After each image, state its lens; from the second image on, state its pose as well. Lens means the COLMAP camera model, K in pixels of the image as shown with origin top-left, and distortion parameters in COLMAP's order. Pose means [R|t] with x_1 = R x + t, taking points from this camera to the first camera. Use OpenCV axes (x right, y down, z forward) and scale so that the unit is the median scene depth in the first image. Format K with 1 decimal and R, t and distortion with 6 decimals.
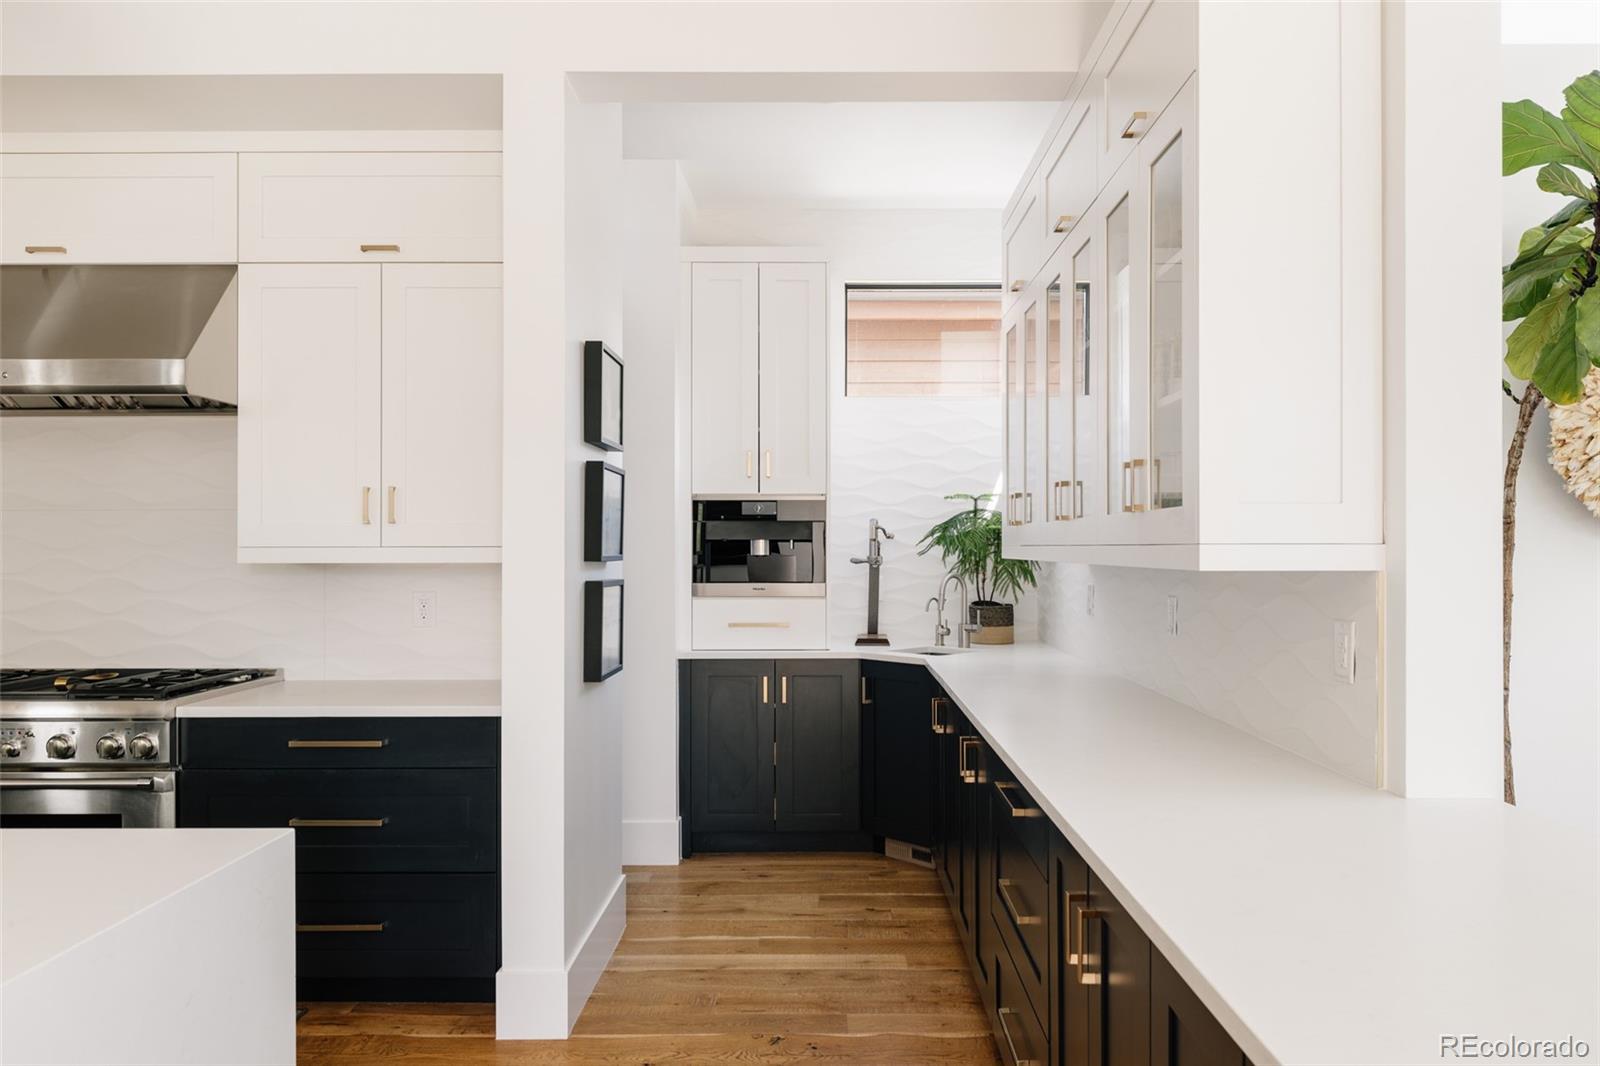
lens RADIAL K [[1110.3, 0, 800.0], [0, 1110.3, 533.0], [0, 0, 1]] dist [0.043847, 0.000445]
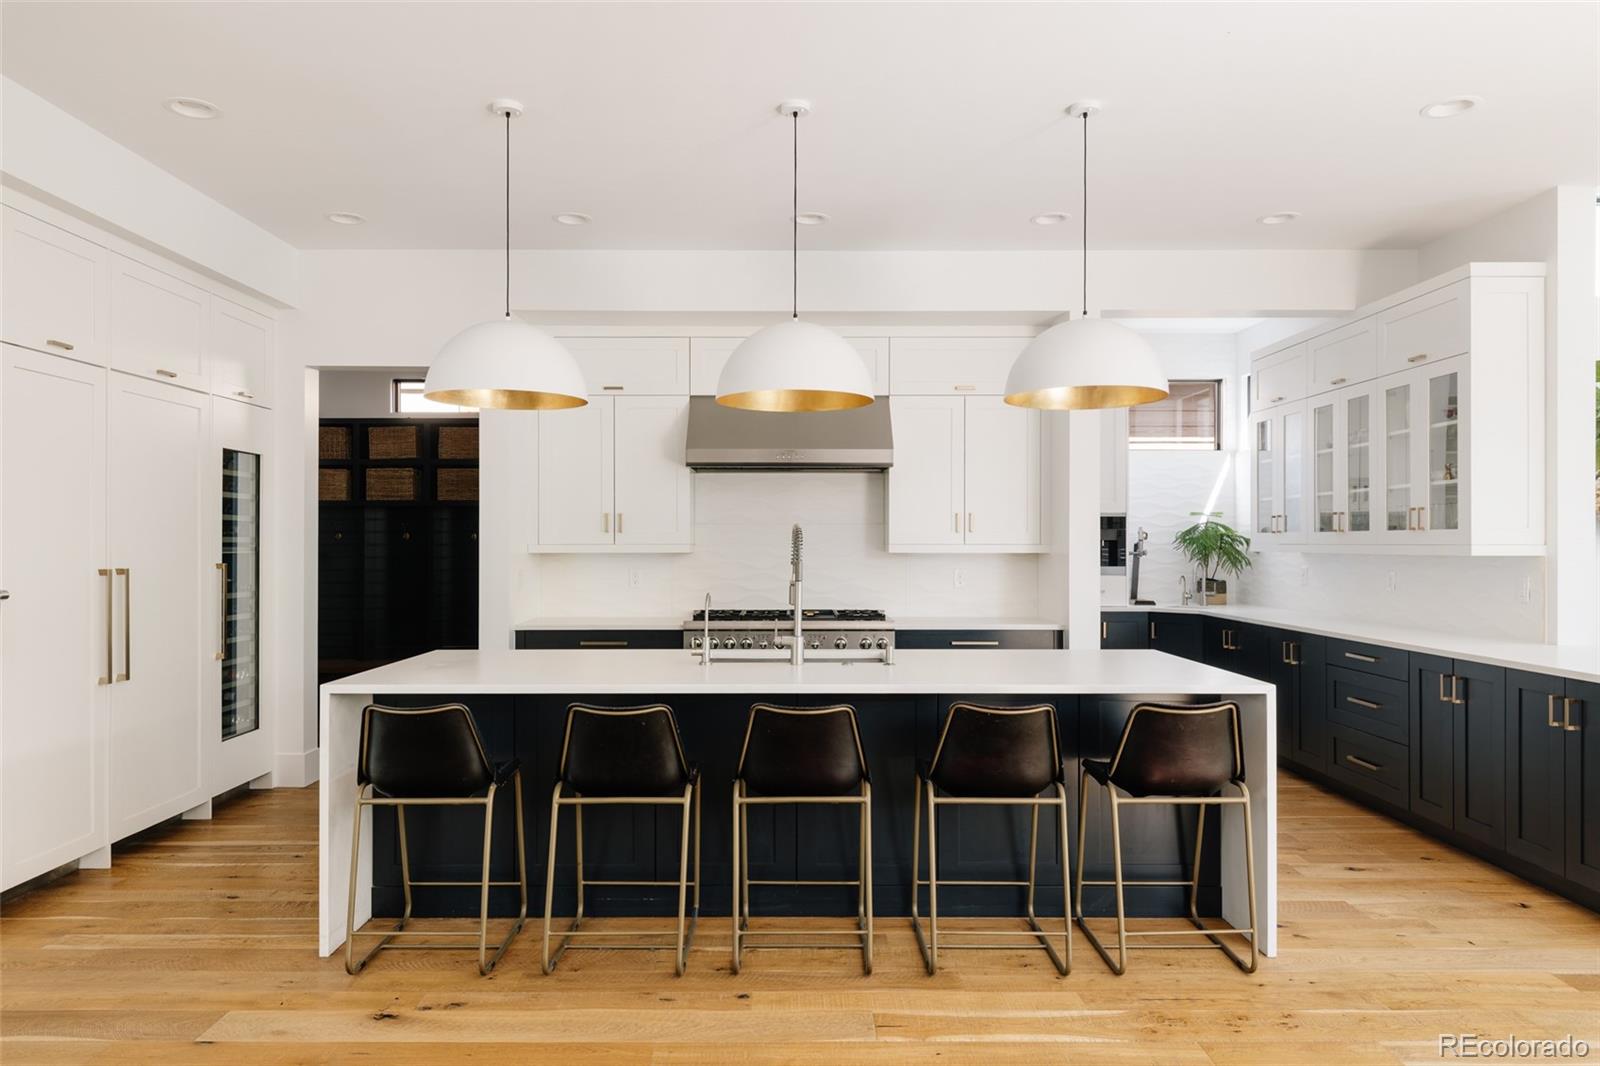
lens RADIAL K [[1031.8, 0, 793.5], [0, 1031.8, 535.5], [0, 0, 1]] dist [0.000779, 0.000005]
pose [[0.999862, 0.002350, 0.016419, -0.533192], [-0.002433, 0.999984, 0.005028, -0.008132], [-0.016407, -0.005067, 0.999853, -0.565320]]
